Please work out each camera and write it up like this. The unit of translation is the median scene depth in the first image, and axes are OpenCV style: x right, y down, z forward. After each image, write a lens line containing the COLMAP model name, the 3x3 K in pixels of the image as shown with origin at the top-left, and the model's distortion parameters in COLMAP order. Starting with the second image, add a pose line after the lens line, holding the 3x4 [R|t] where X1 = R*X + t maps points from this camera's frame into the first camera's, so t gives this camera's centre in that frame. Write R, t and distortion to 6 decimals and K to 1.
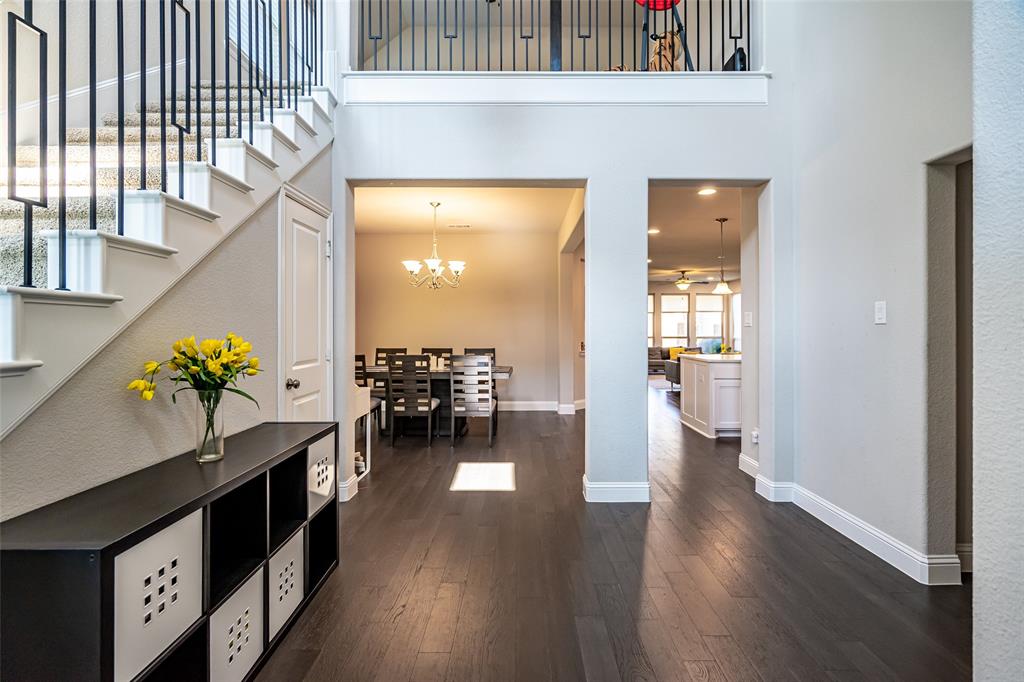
lens RADIAL K [[470.9, 0, 512.5], [0, 470.9, 324.7], [0, 0, 1]] dist [-0.000631, -0.000043]
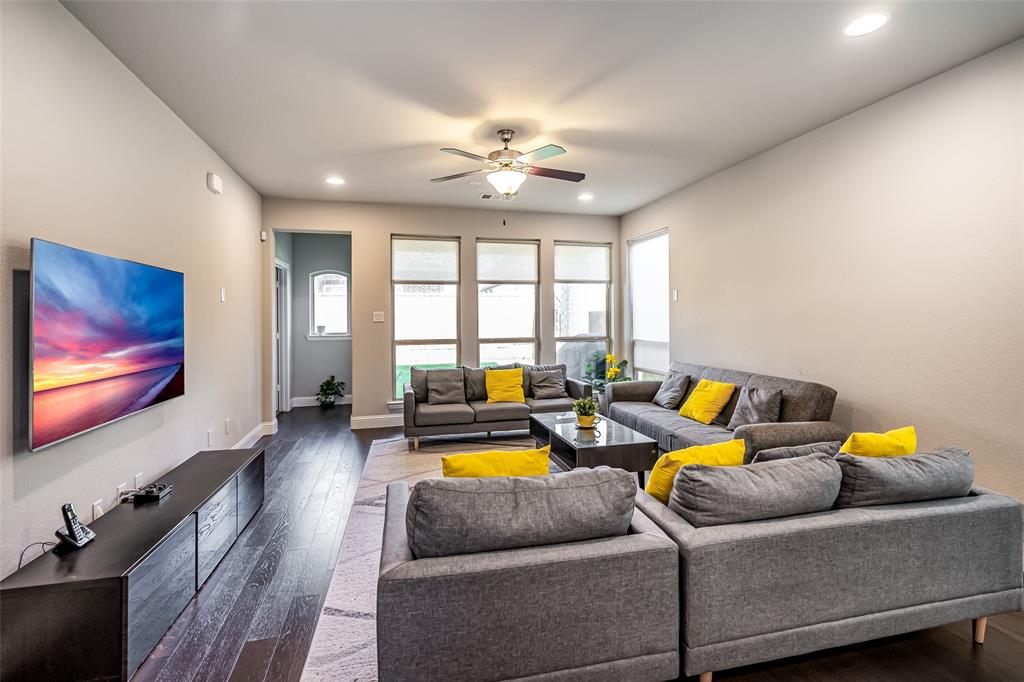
lens RADIAL K [[470.9, 0, 512.5], [0, 470.9, 324.7], [0, 0, 1]] dist [-0.000631, -0.000043]
pose [[0.966637, -0.006852, 0.256058, 1.123330], [0.006074, 0.999974, 0.003829, 0.051476], [-0.256078, -0.002146, 0.966654, 2.746010]]
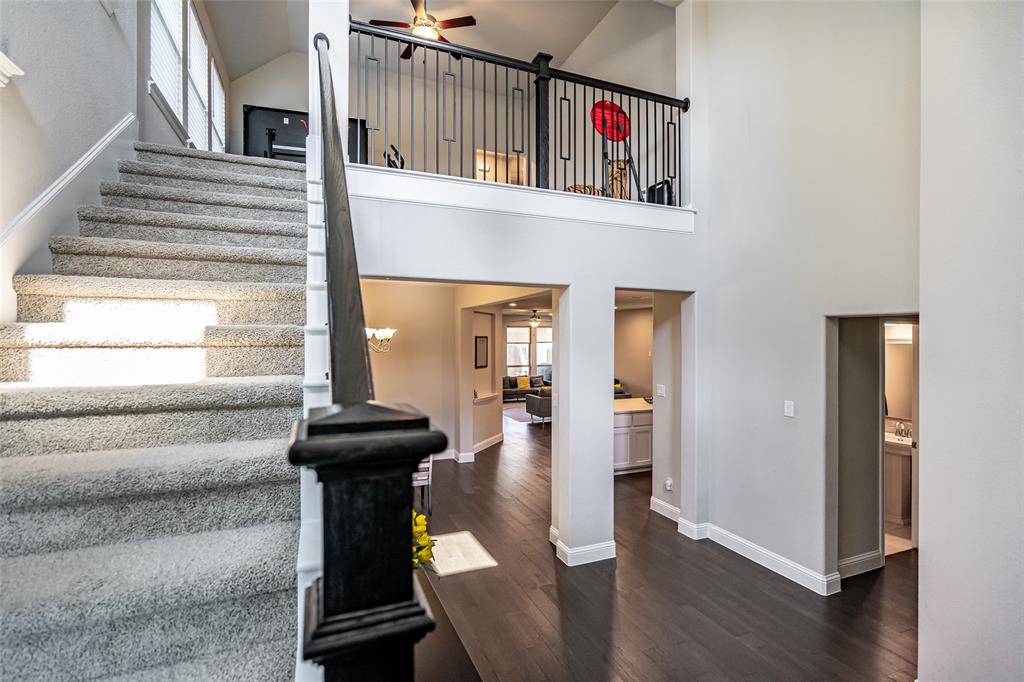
lens RADIAL K [[473.3, 0, 512.0], [0, 473.3, 341.0], [0, 0, 1]] dist [0.002608, 0.000317]
pose [[0.923861, -0.004504, 0.382702, -0.405538], [0.002346, 0.999979, 0.006106, -0.178239], [-0.382722, -0.004744, 0.923852, -0.009843]]
